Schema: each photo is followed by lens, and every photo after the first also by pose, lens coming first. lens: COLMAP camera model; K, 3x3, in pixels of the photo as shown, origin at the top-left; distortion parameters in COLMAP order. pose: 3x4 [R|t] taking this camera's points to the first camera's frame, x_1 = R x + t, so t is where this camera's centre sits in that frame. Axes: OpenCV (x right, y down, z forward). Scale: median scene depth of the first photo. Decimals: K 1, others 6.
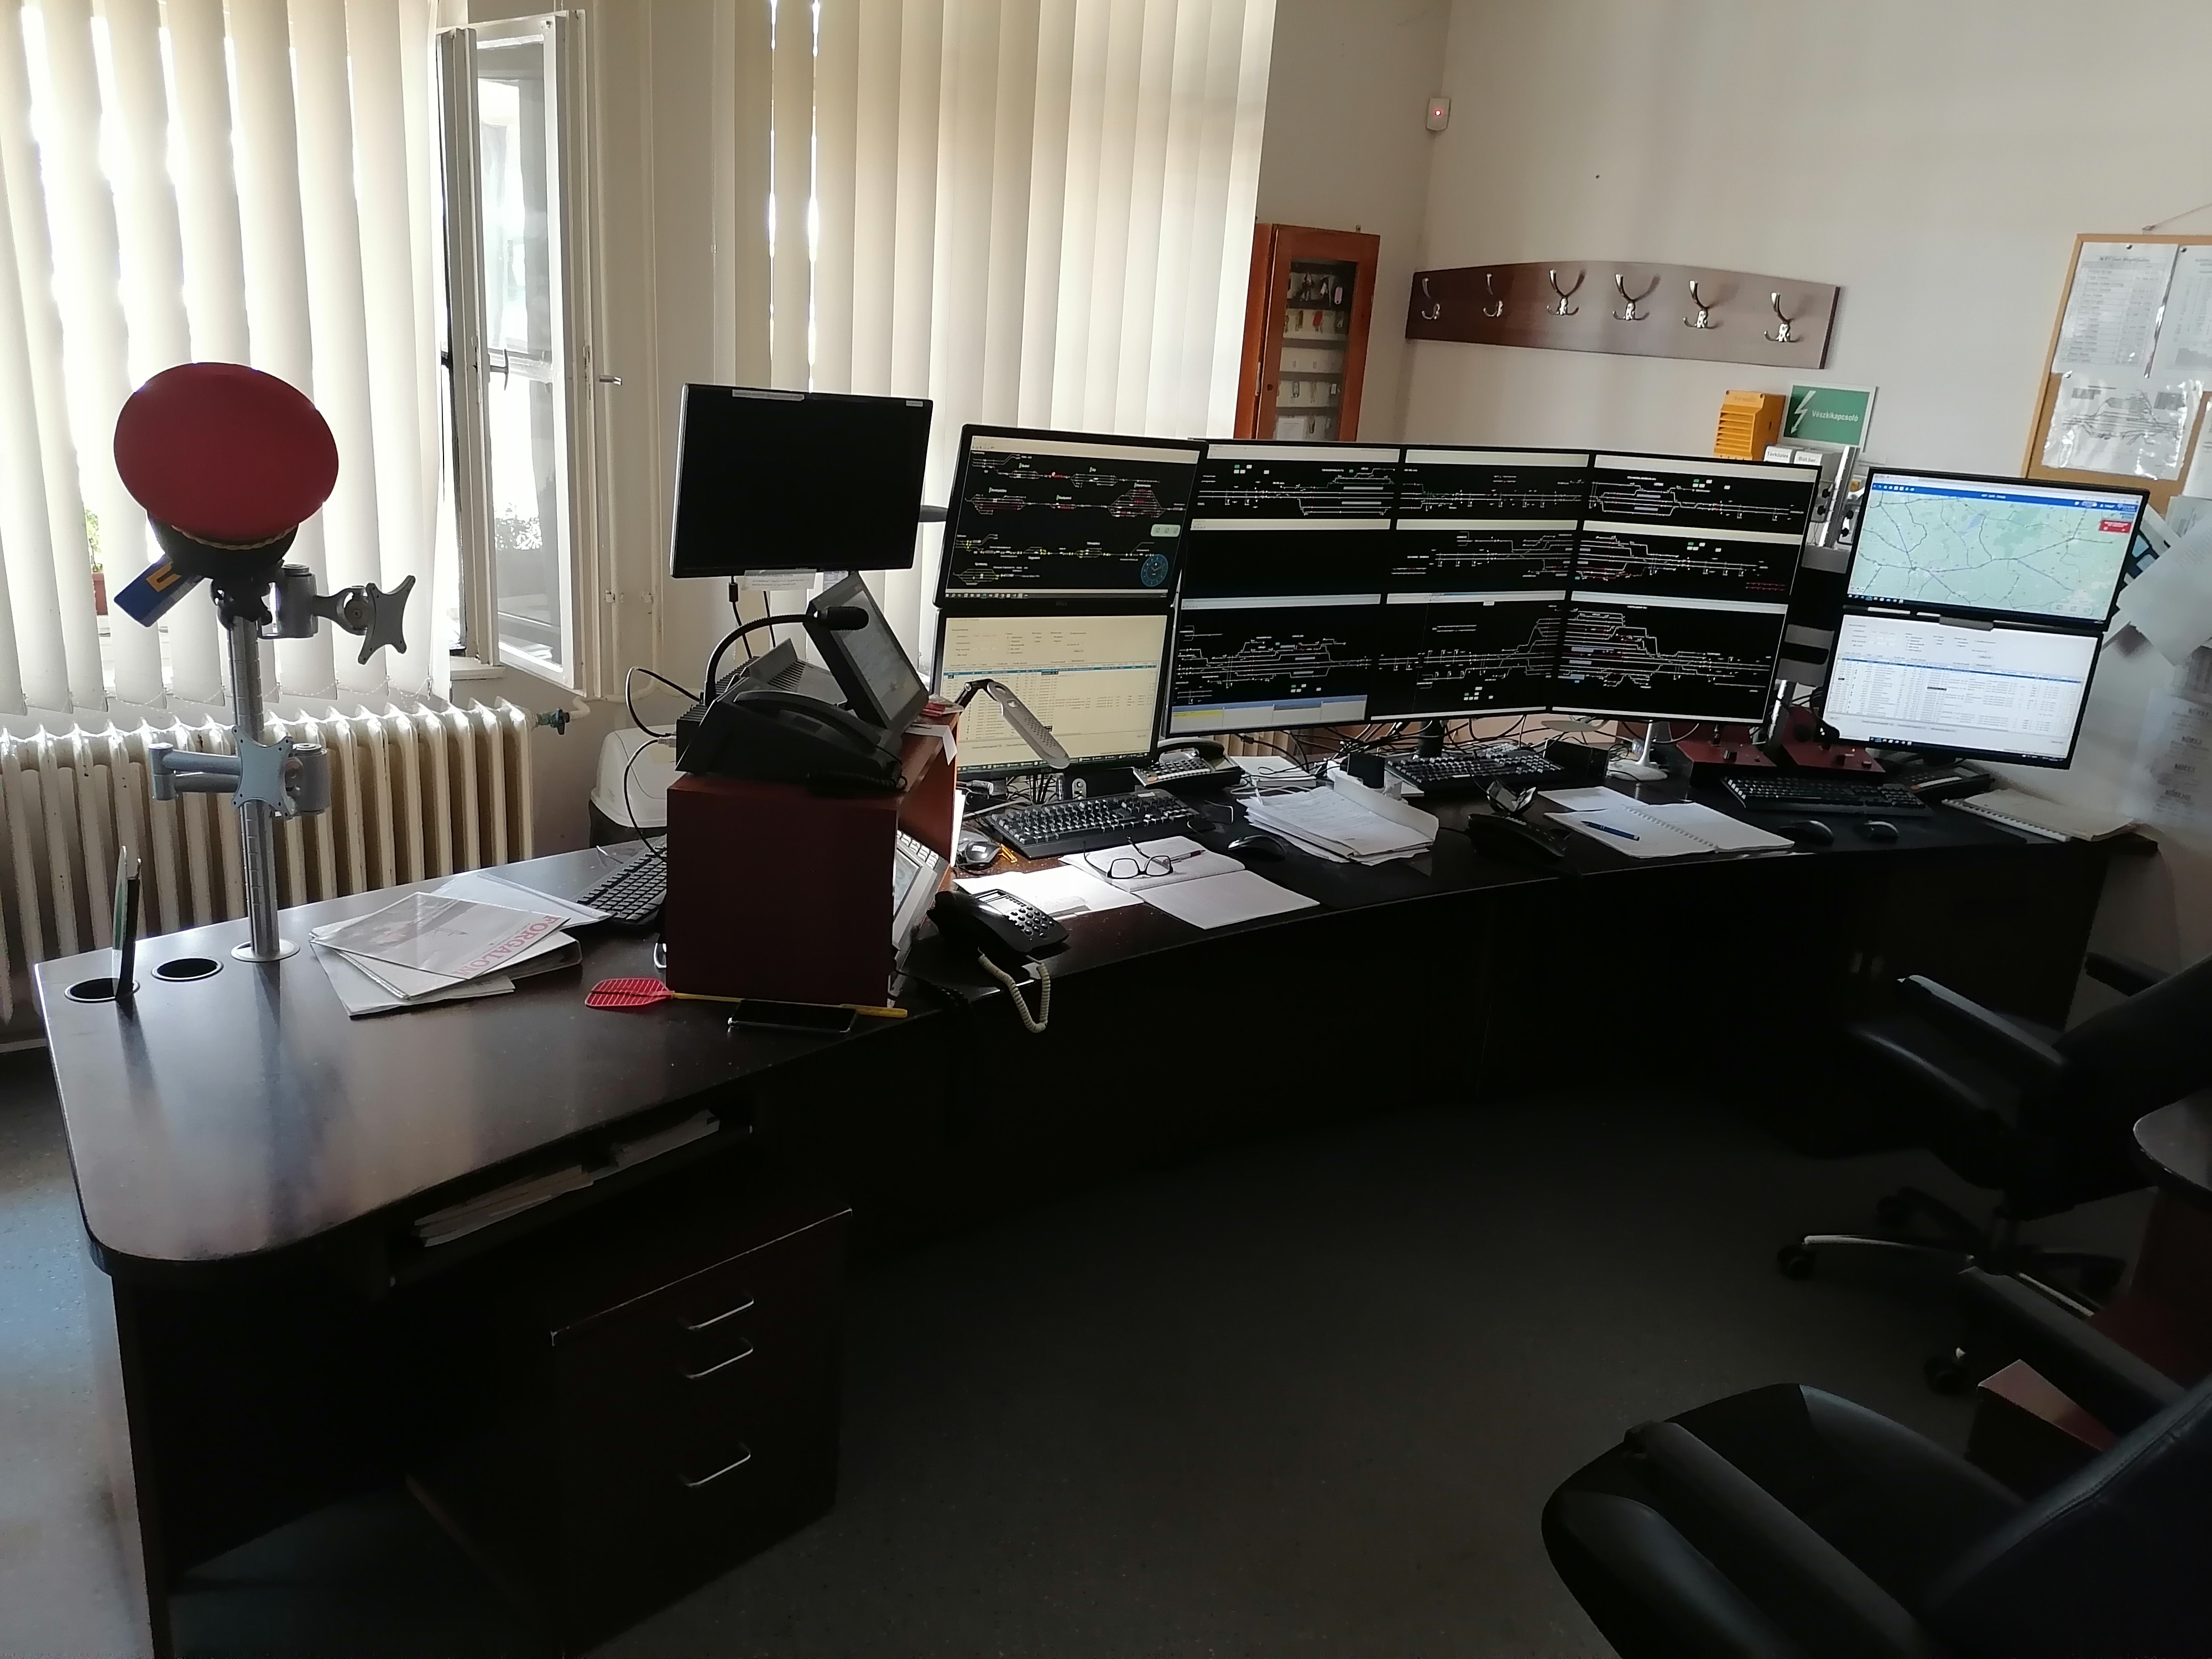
lens RADIAL K [[1701.5, 0, 1106.0], [0, 1701.5, 829.5], [0, 0, 1]] dist [0.000898, 0.002946]
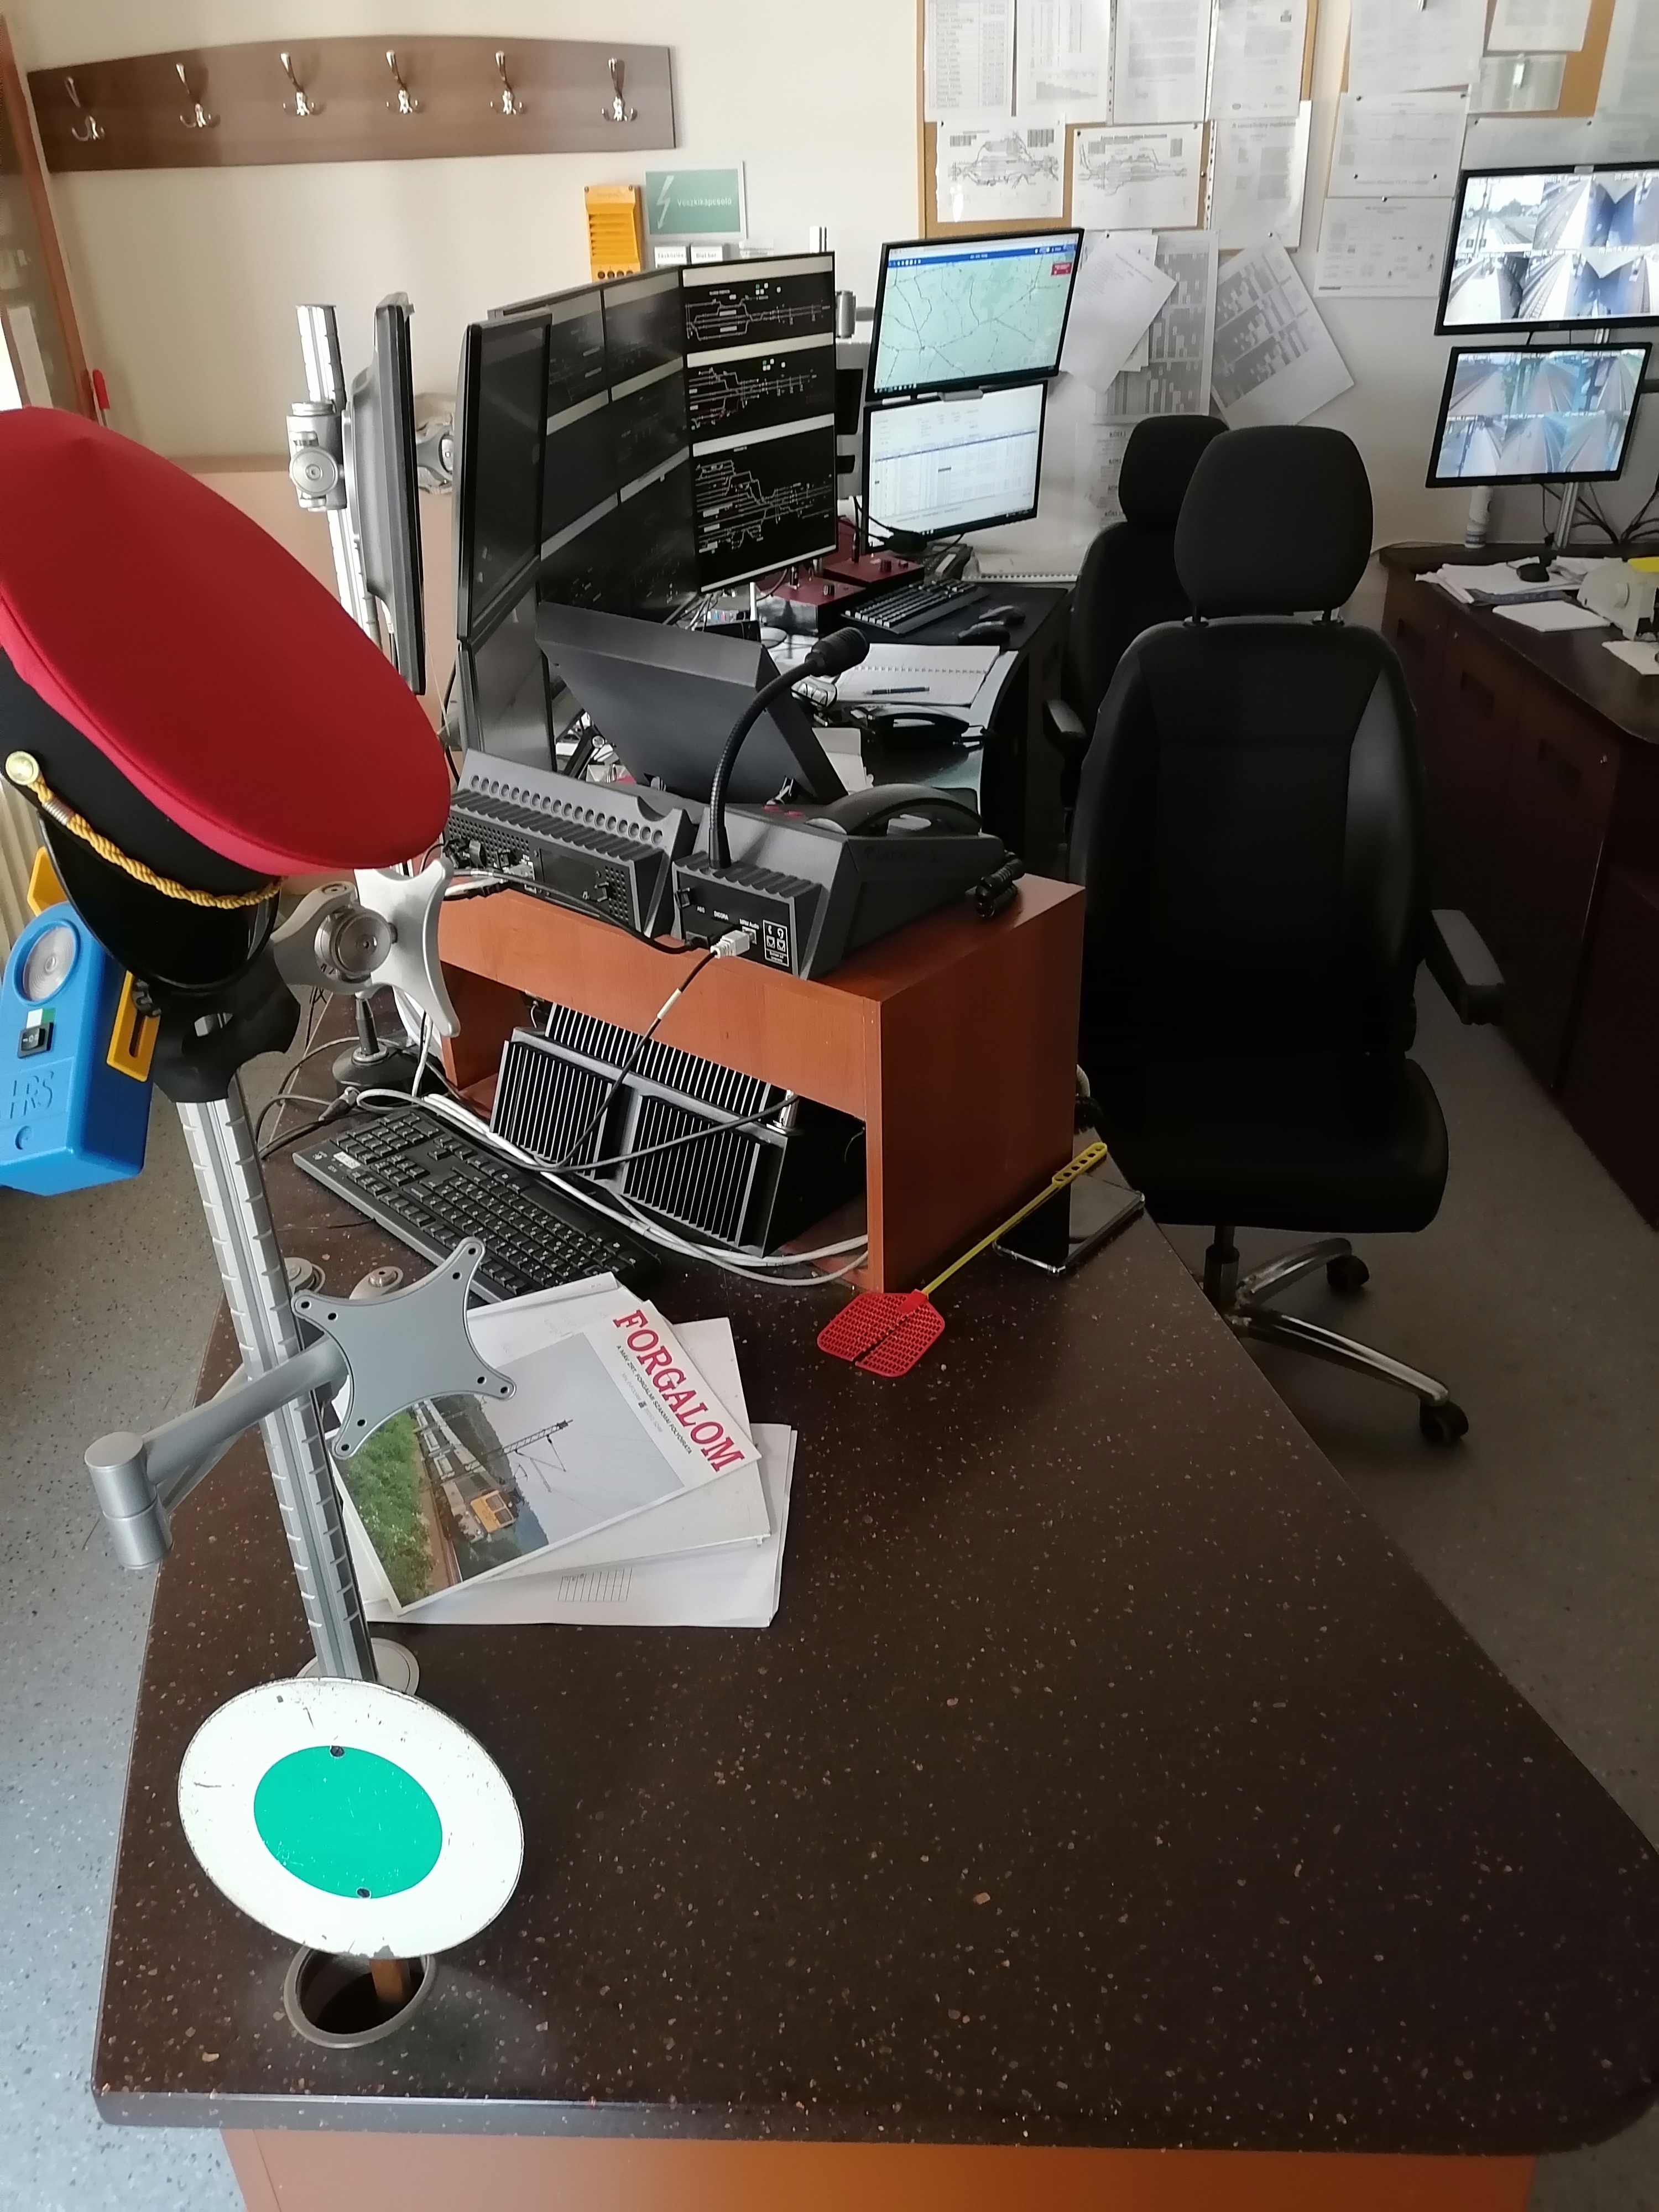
lens RADIAL K [[1701.5, 0, 829.5], [0, 1701.5, 1106.0], [0, 0, 1]] dist [0.000898, 0.002946]
pose [[0.572769, -0.468606, 0.672566, -0.417645], [0.313870, 0.883330, 0.348157, -0.123475], [-0.757246, 0.011685, 0.653025, 0.396152]]
